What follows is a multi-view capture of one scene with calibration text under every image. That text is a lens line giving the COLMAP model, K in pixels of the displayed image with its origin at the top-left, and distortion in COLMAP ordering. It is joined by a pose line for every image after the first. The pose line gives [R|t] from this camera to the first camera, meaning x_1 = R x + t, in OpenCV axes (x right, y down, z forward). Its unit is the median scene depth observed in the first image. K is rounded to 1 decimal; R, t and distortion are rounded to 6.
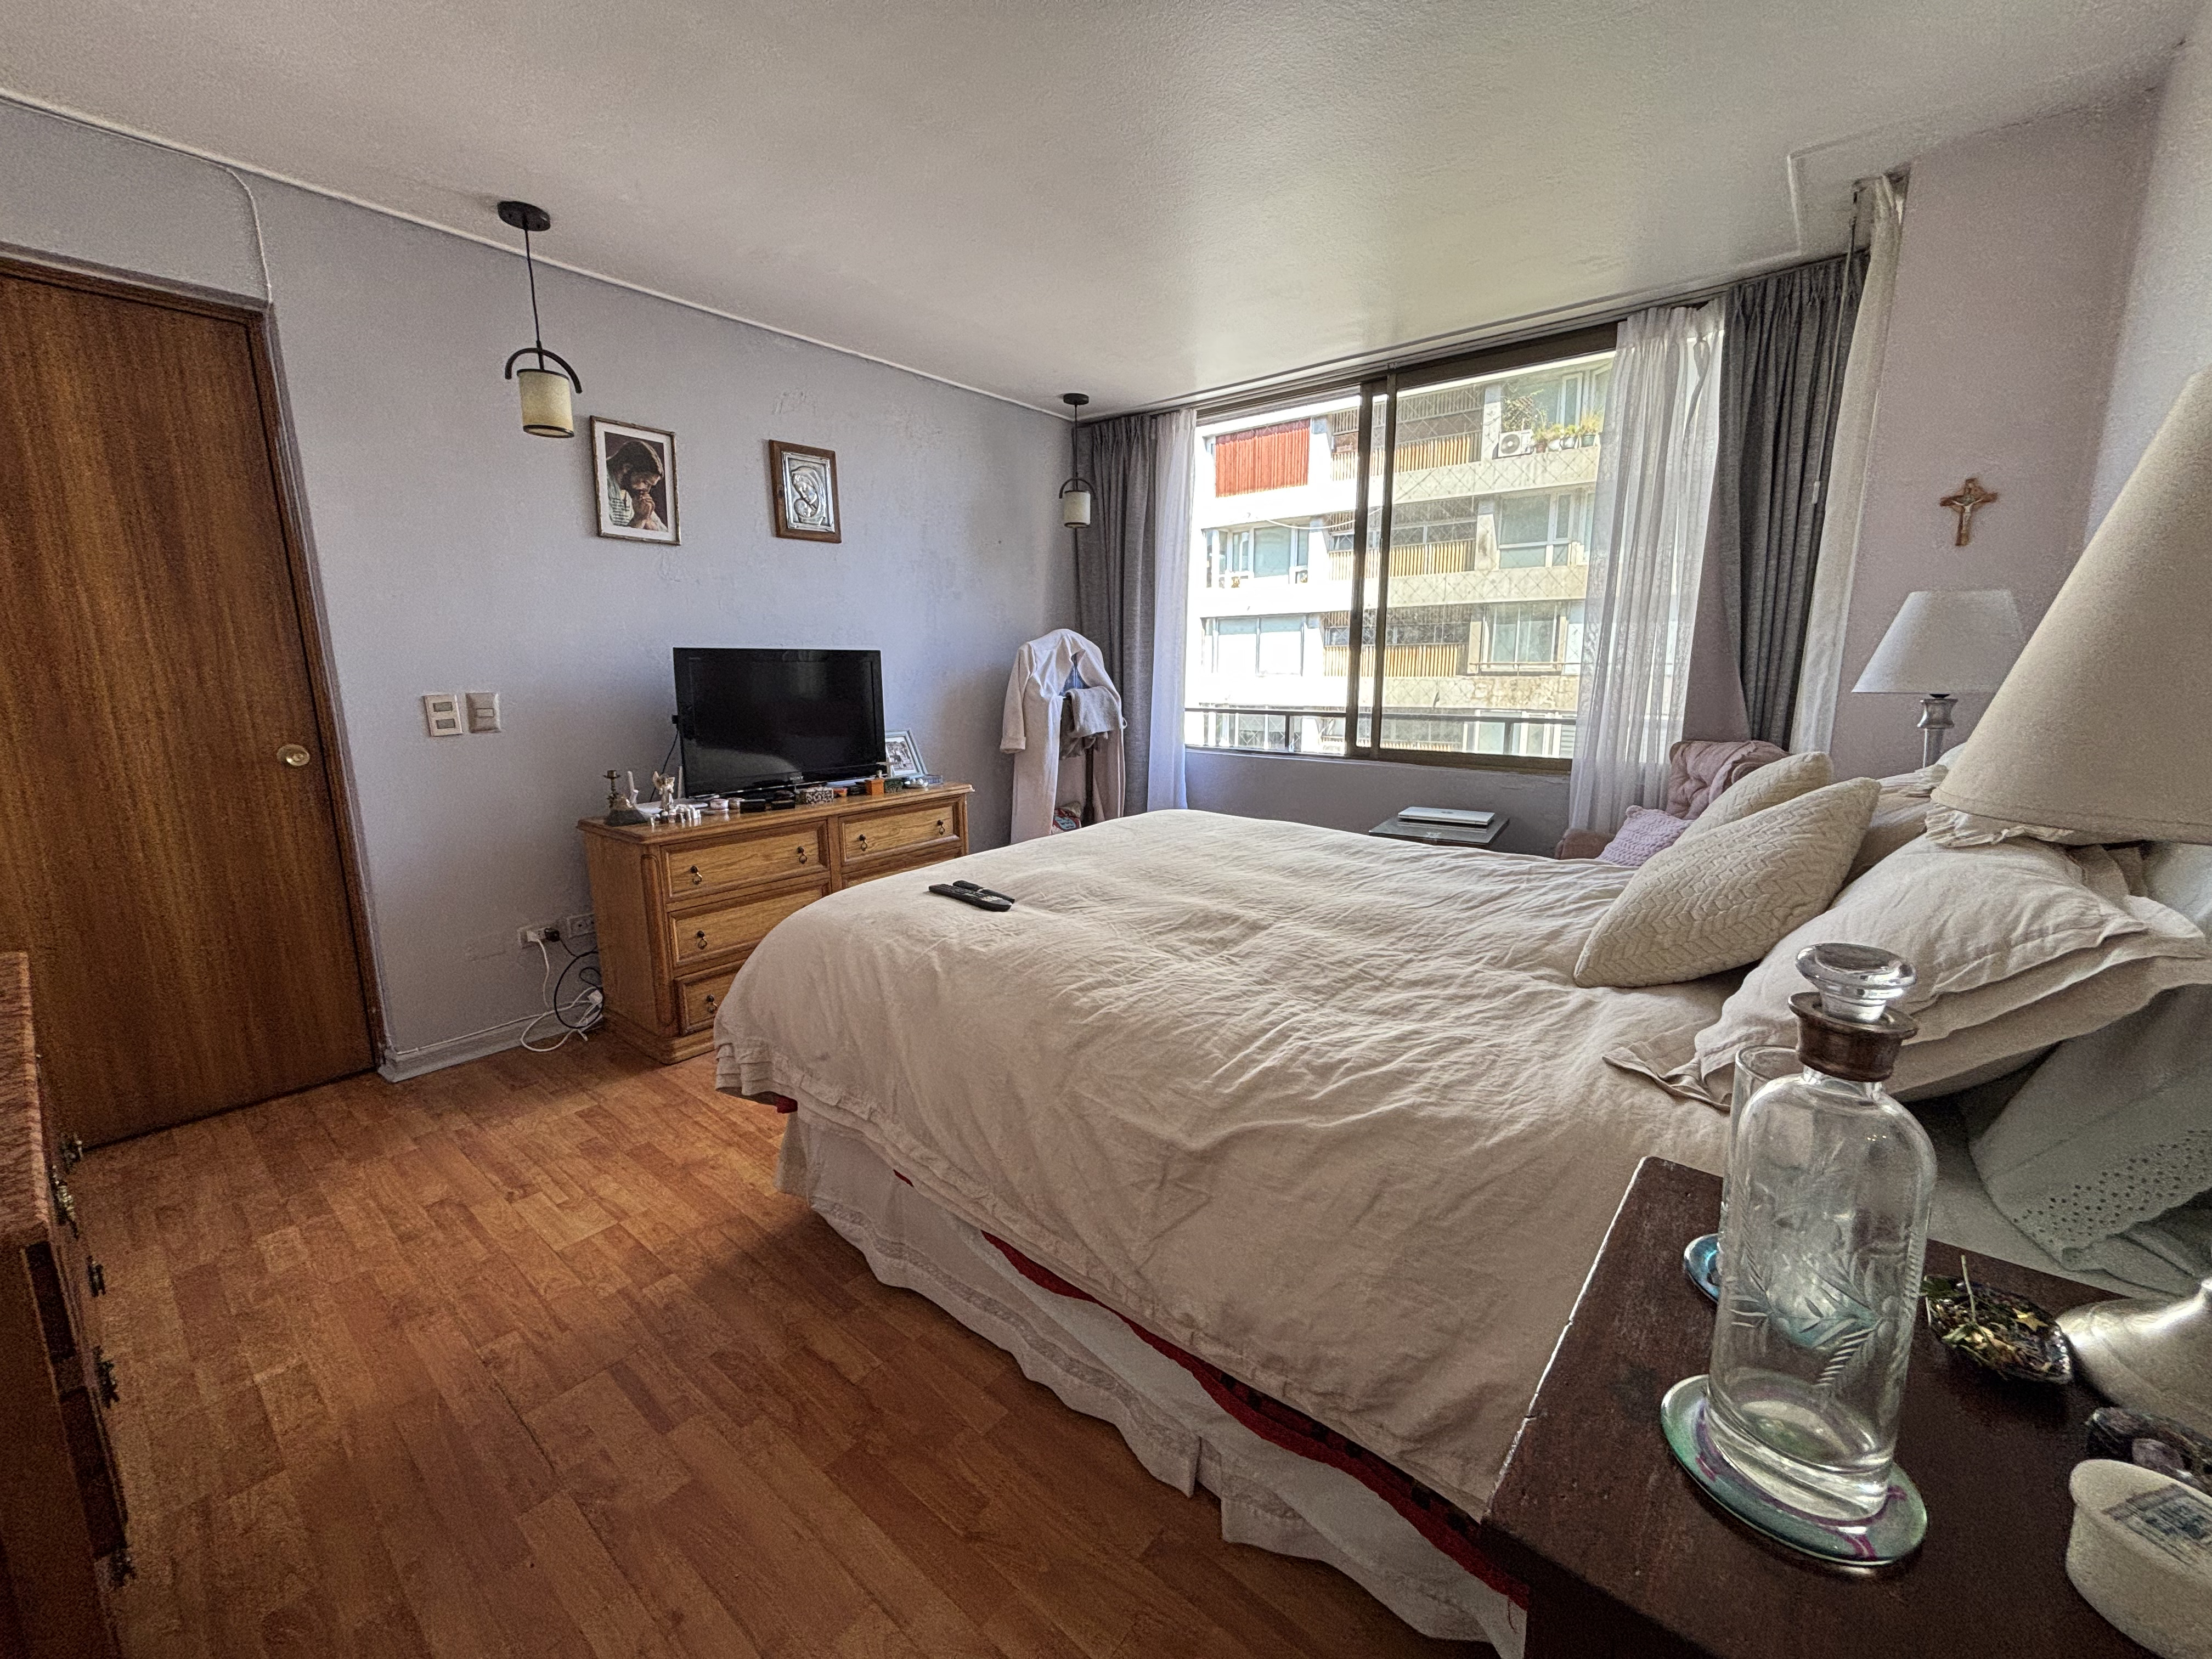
lens RADIAL K [[891.2, 0, 1106.0], [0, 891.2, 829.5], [0, 0, 1]] dist [-0.013002, 0.000056]
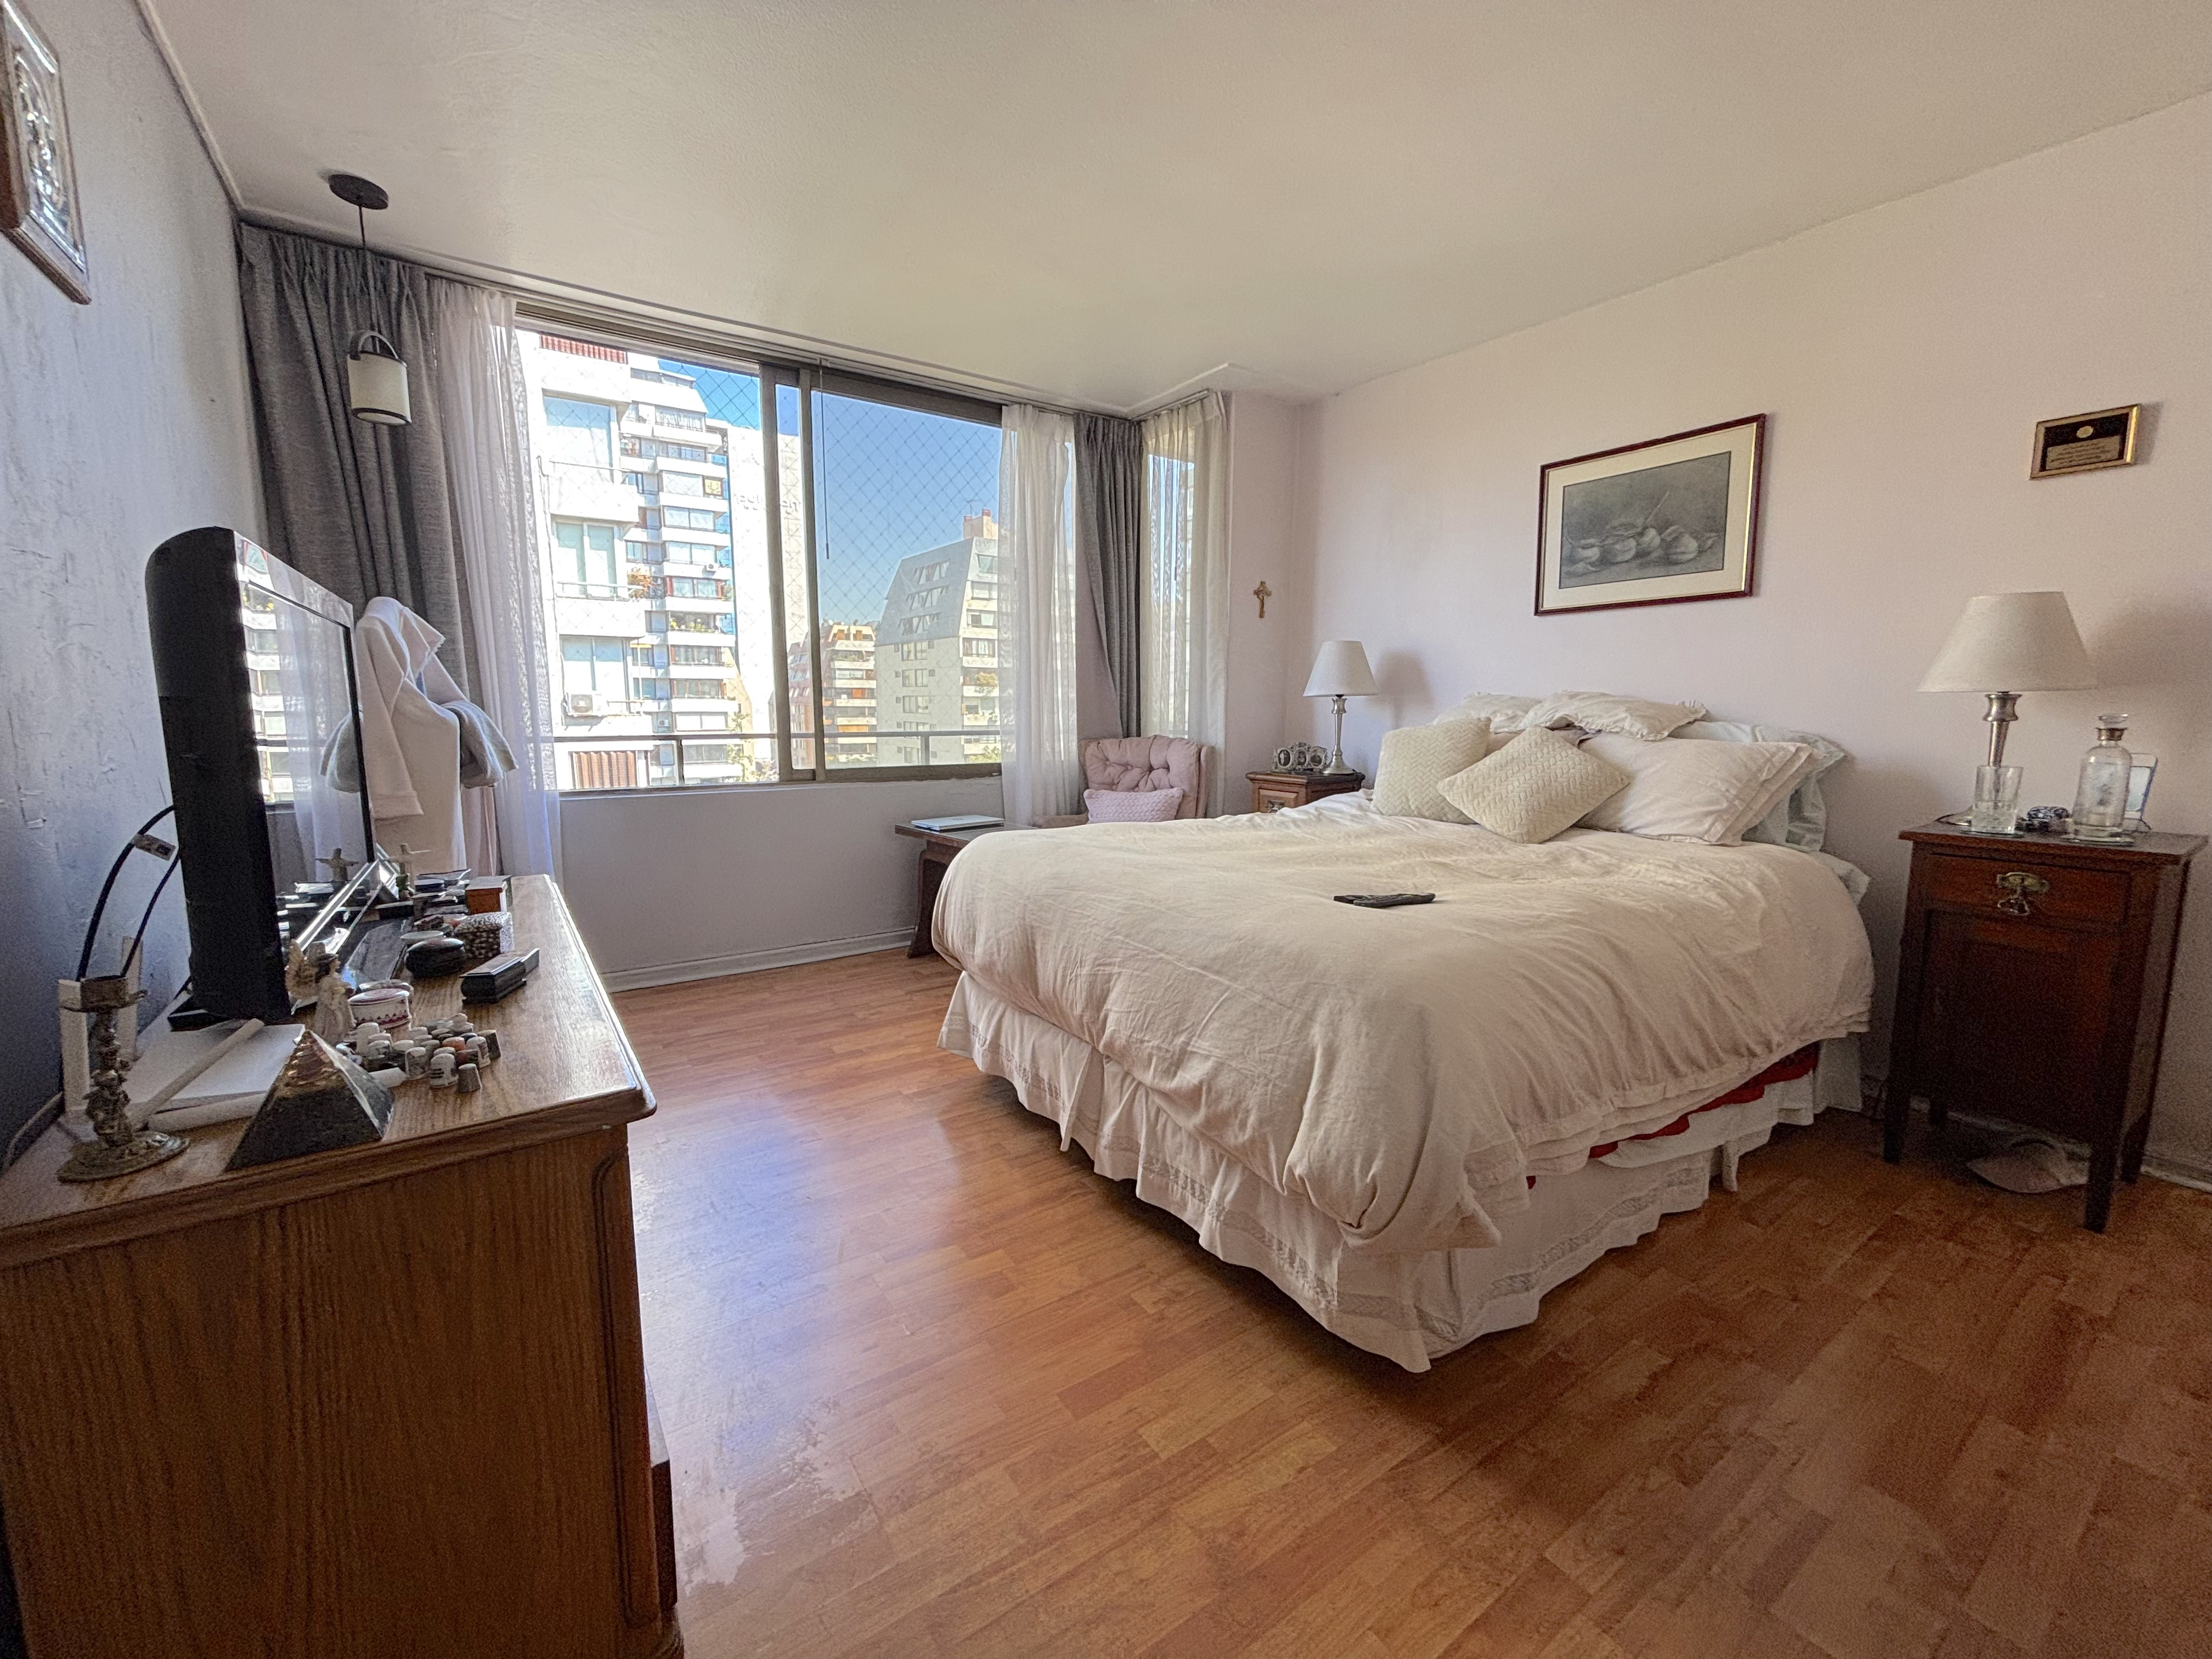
lens RADIAL K [[891.2, 0, 1106.0], [0, 891.2, 829.5], [0, 0, 1]] dist [-0.013002, 0.000056]
pose [[0.281129, -0.123716, 0.951662, -0.086493], [0.168213, 0.982656, 0.078053, -0.009361], [-0.944813, 0.138139, 0.297063, 0.080173]]
